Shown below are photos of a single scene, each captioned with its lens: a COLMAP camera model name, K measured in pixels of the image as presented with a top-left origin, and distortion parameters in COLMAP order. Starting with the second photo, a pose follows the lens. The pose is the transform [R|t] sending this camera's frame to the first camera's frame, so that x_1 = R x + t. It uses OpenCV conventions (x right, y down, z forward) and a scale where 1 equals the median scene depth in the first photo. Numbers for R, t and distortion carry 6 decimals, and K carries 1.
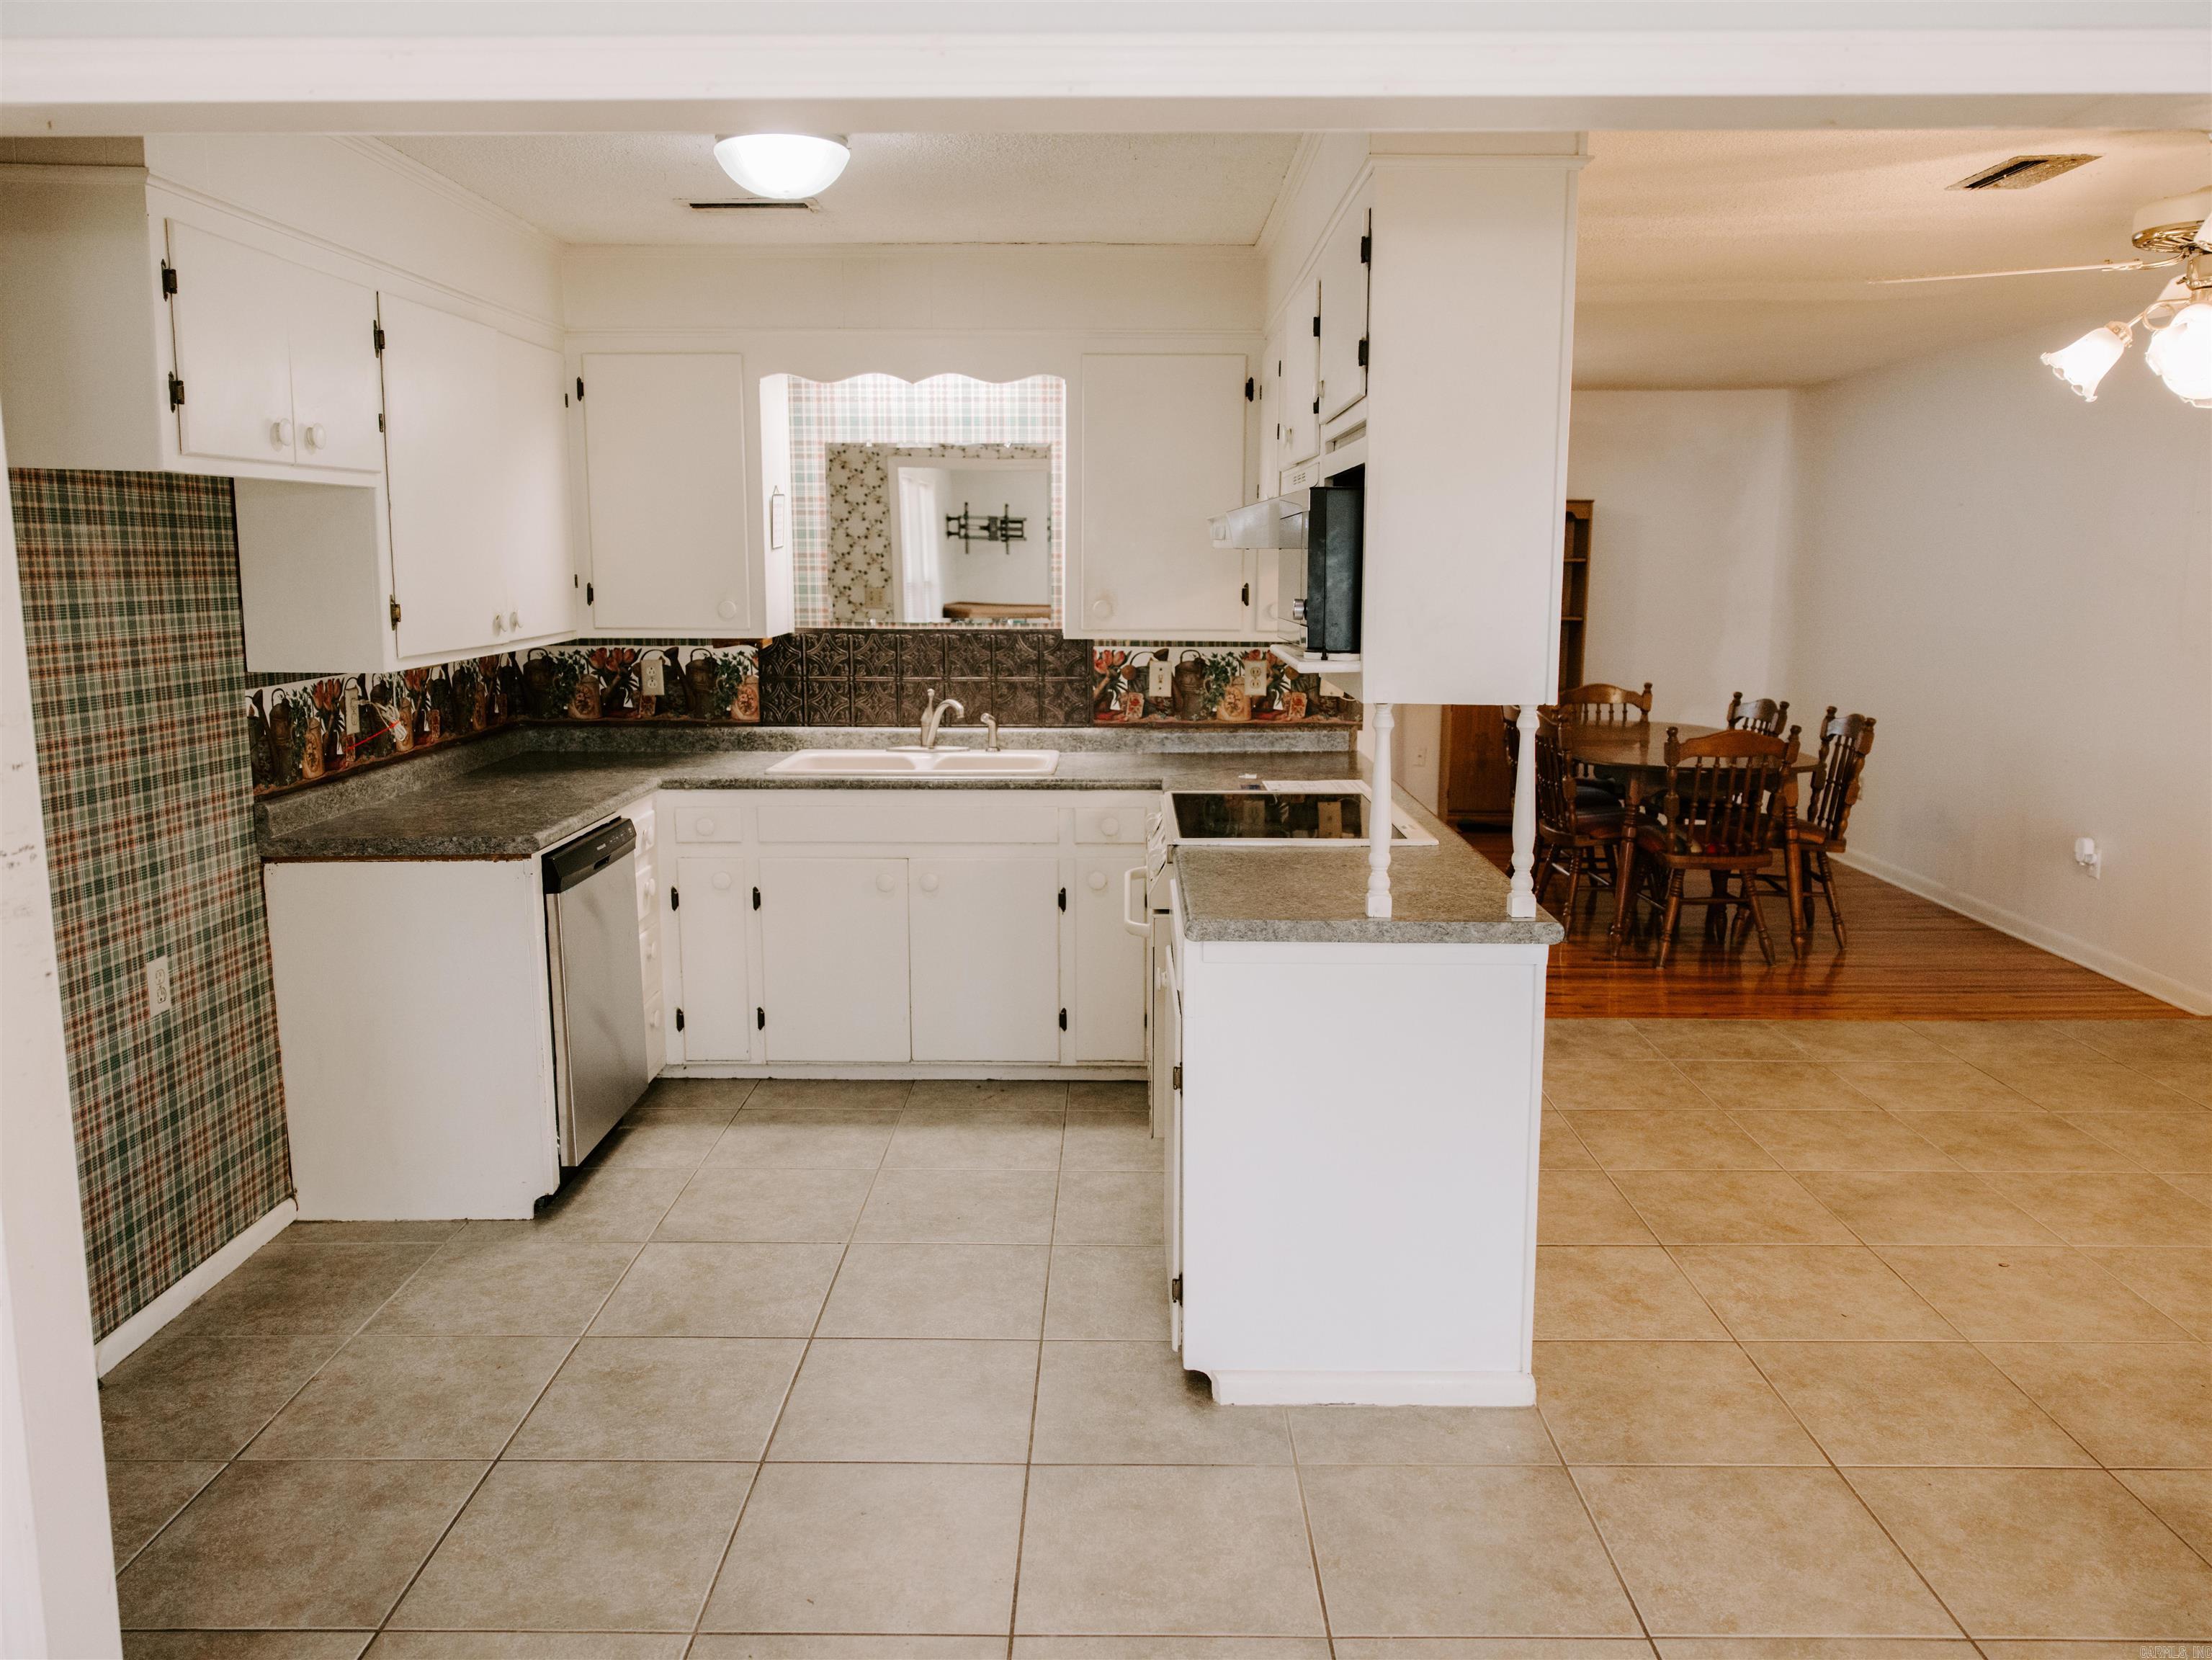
lens RADIAL K [[1659.4, 0, 1105.6], [0, 1659.4, 825.6], [0, 0, 1]] dist [-0.004490, 0.008154]
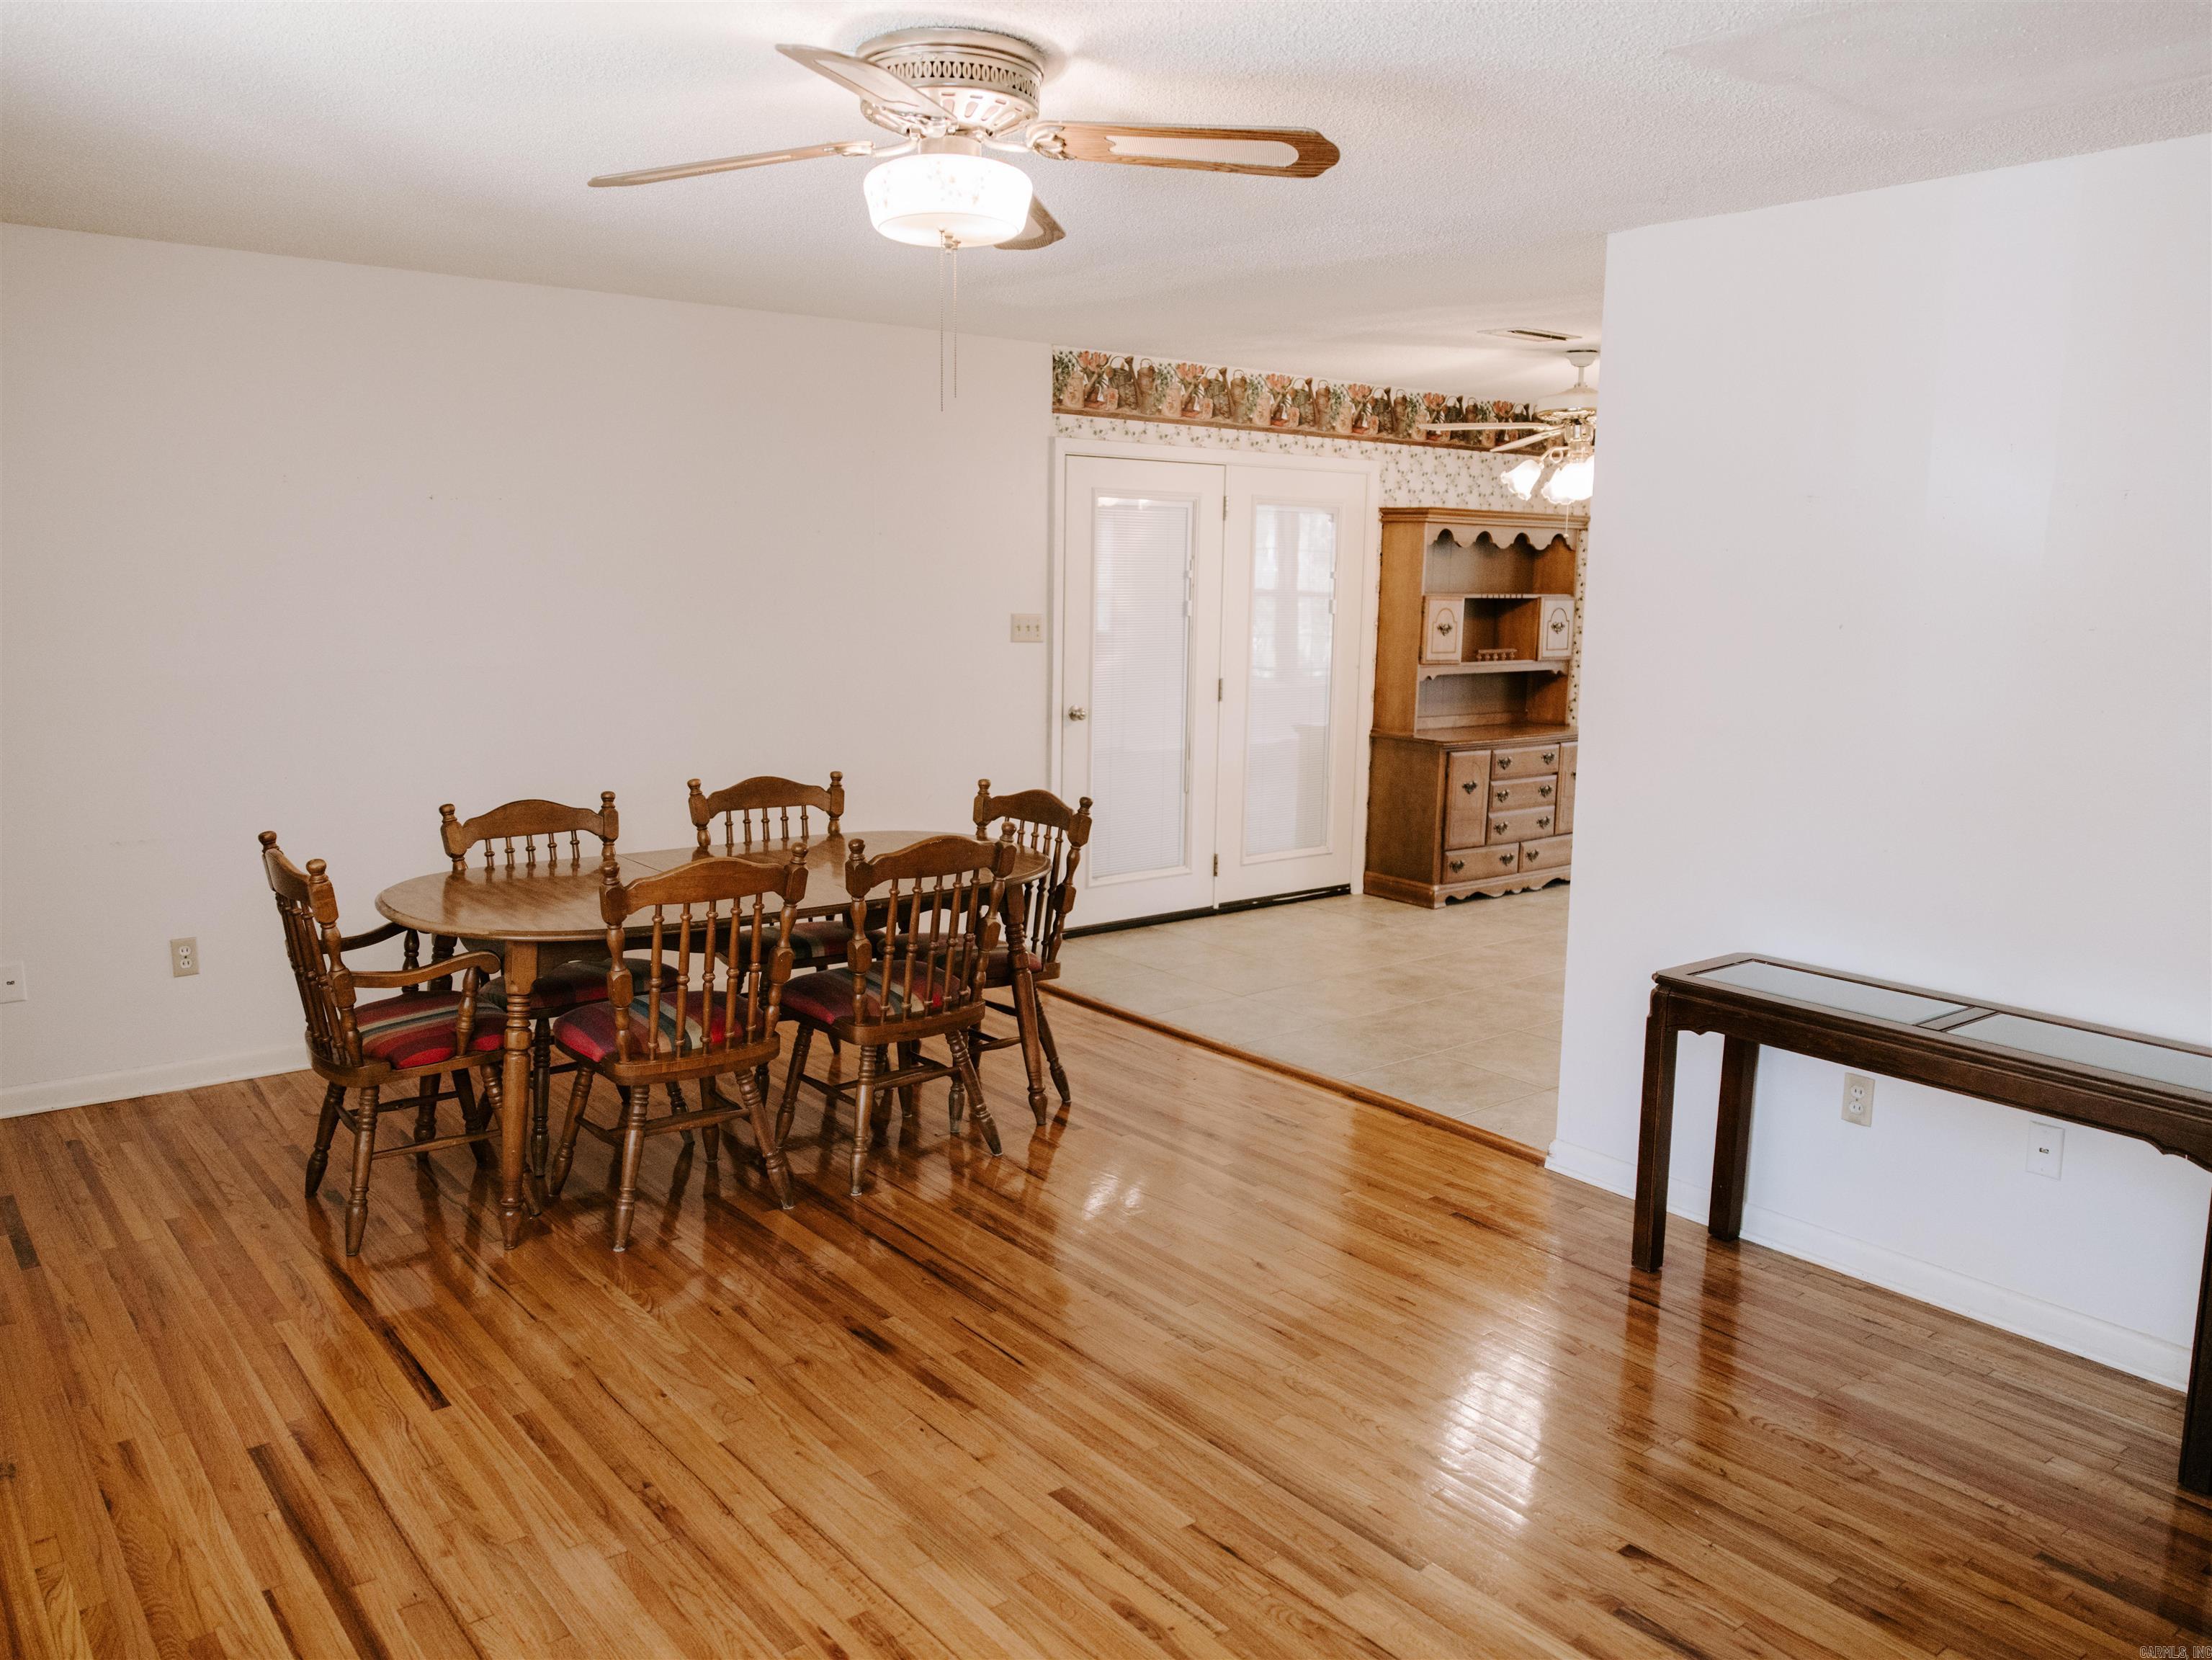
lens RADIAL K [[1659.4, 0, 1105.6], [0, 1659.4, 825.6], [0, 0, 1]] dist [-0.004490, 0.008154]
pose [[-0.633829, -0.129762, 0.762511, -0.416935], [0.111026, 0.960355, 0.255719, -0.380111], [-0.765463, 0.246741, -0.594294, 2.253977]]
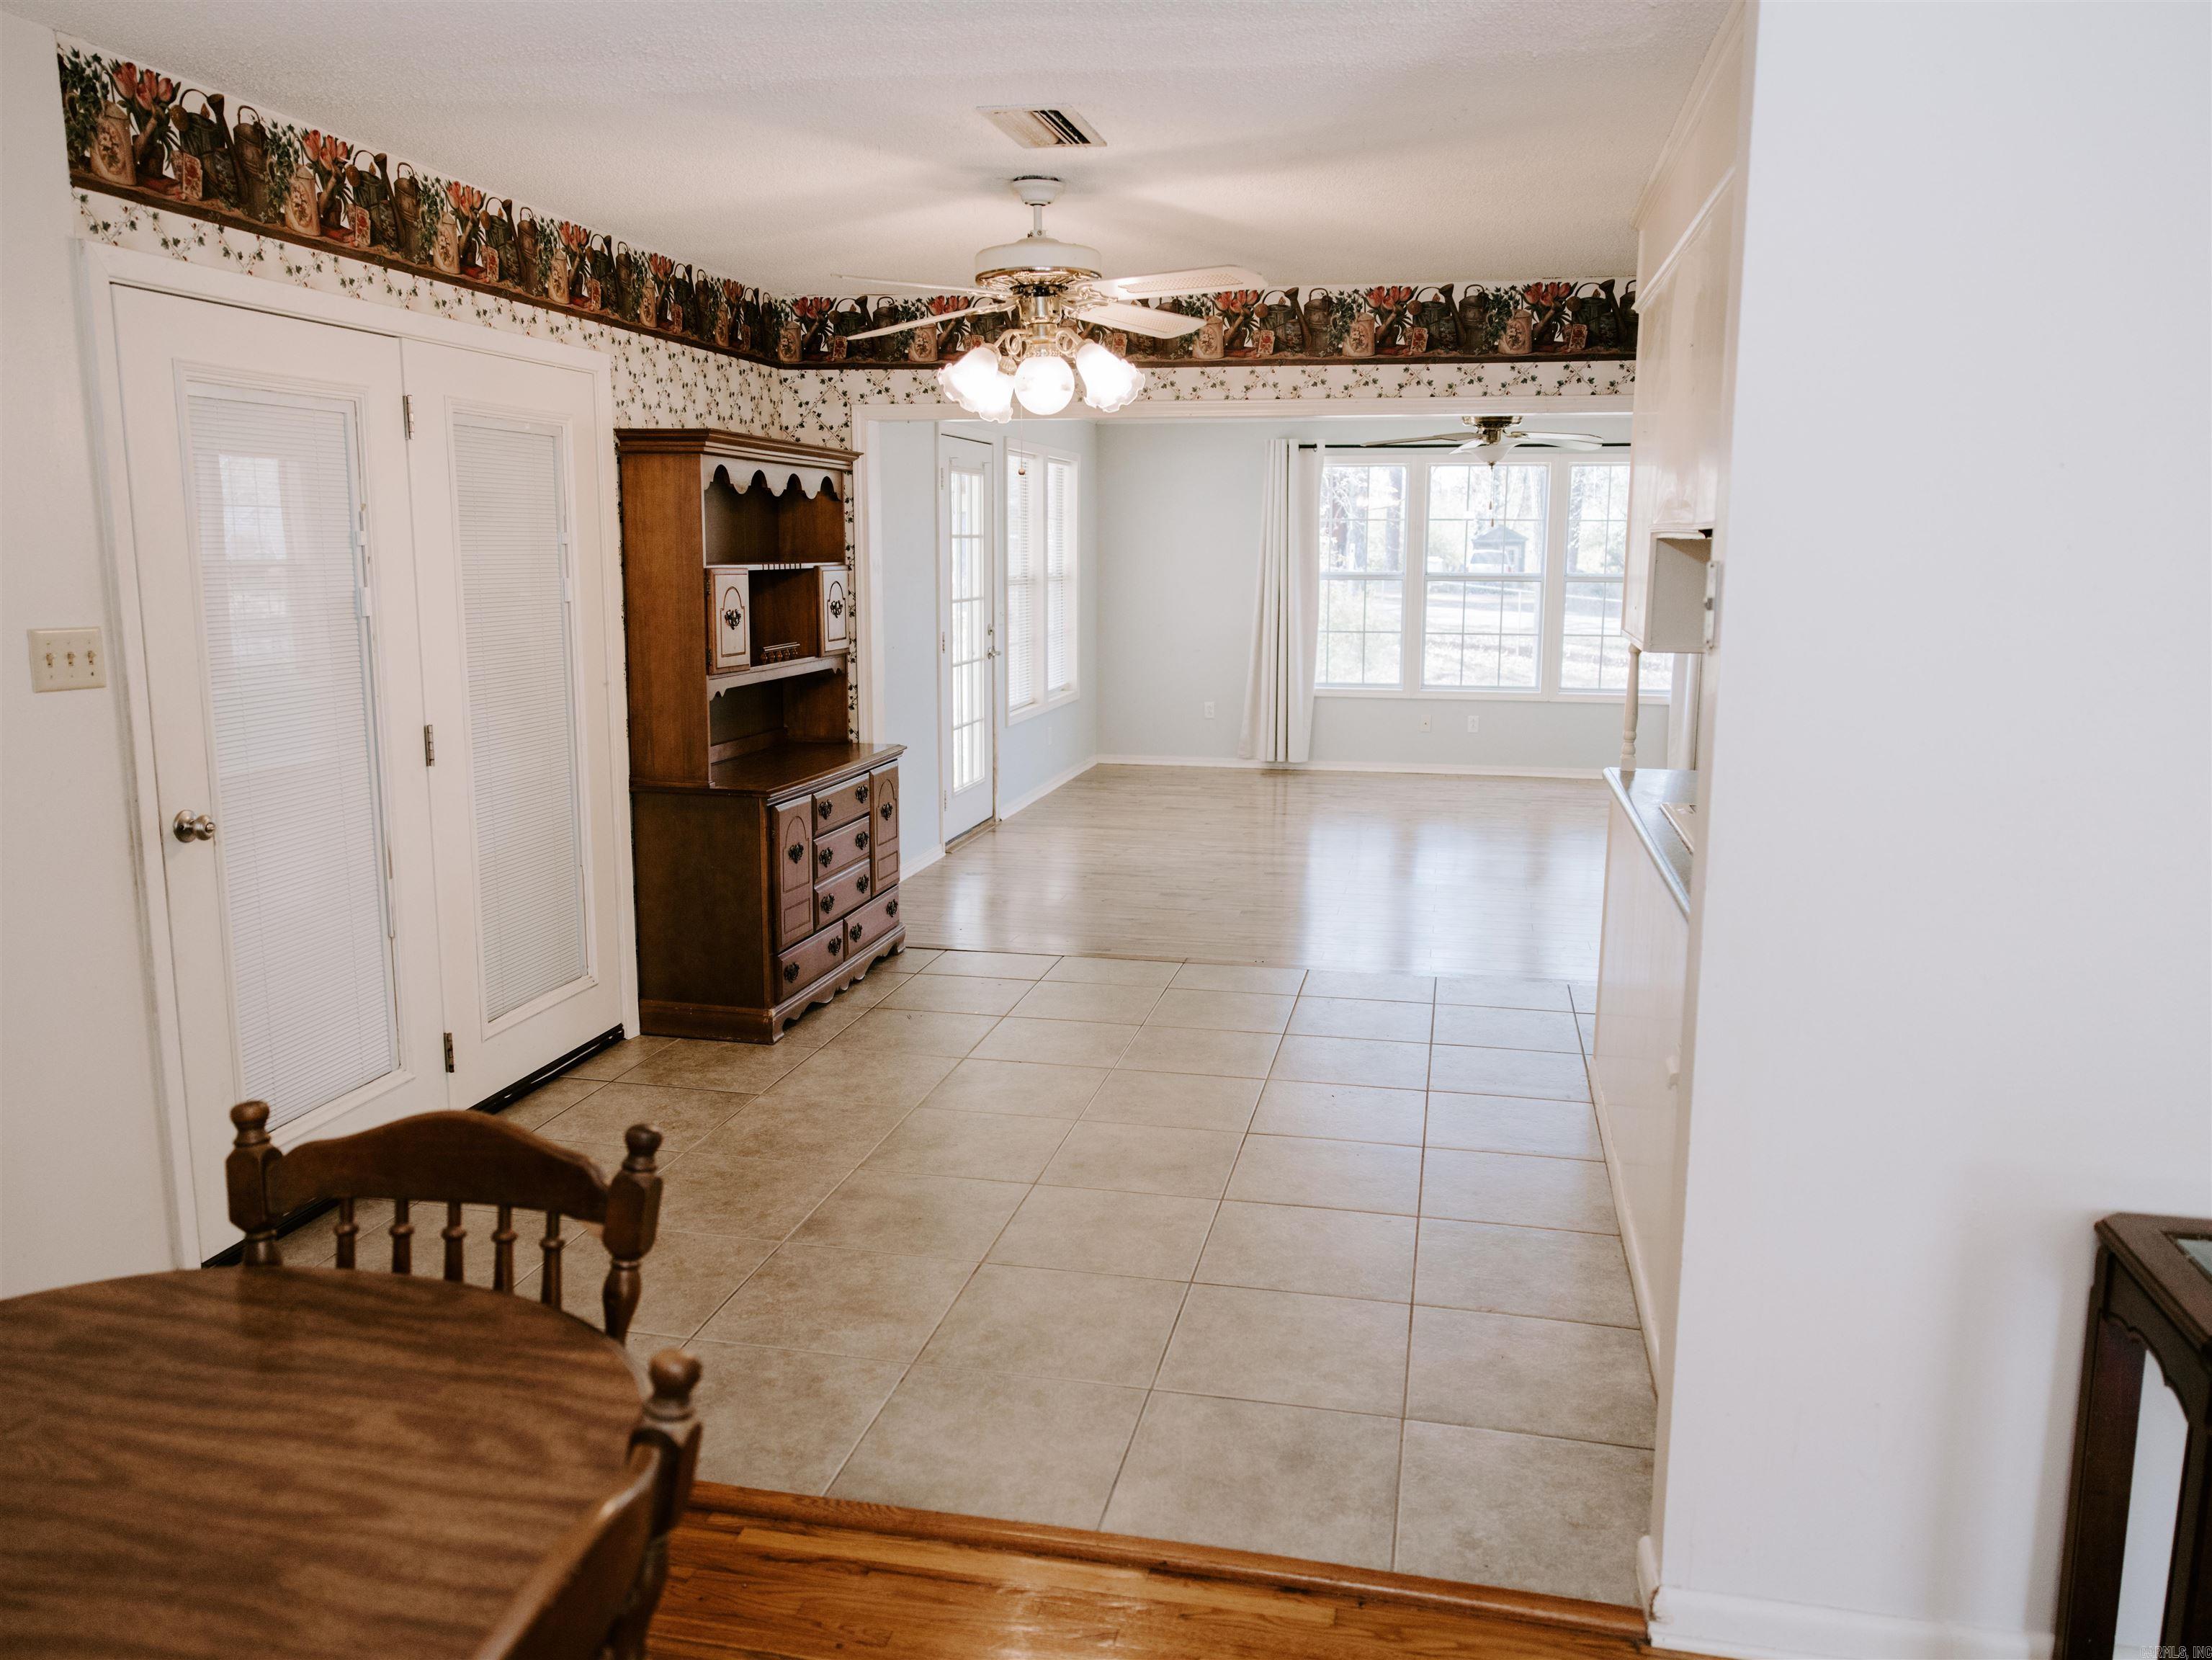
lens RADIAL K [[1659.4, 0, 1105.6], [0, 1659.4, 825.6], [0, 0, 1]] dist [-0.004490, 0.008154]
pose [[-0.979462, -0.038311, 0.197956, 0.311705], [0.028520, 0.945587, 0.324116, -0.313914], [-0.199602, 0.323105, -0.925074, 1.907306]]
